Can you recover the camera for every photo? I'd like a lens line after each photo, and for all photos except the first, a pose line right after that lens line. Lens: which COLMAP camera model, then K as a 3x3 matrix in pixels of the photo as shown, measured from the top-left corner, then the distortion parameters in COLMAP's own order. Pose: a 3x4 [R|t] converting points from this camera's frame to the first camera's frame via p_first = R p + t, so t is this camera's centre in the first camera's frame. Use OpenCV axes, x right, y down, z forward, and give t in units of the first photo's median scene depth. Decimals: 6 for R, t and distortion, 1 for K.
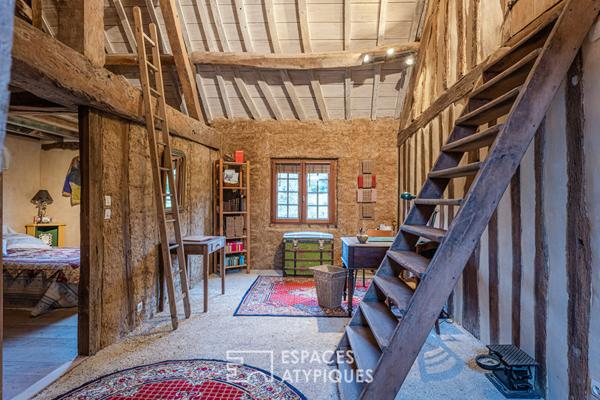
lens RADIAL K [[326.1, 0, 306.1], [0, 326.1, 200.9], [0, 0, 1]] dist [-0.017819, -0.000322]
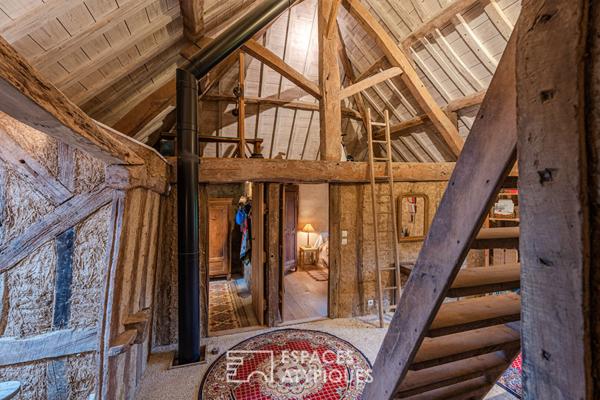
lens RADIAL K [[265.6, 0, 298.9], [0, 265.6, 202.5], [0, 0, 1]] dist [0.002329, 0.000209]
pose [[0.340262, 0.016134, -0.940192, 0.553653], [-0.014882, 0.999820, 0.011772, -0.157860], [0.940213, 0.009986, 0.340441, 0.259071]]
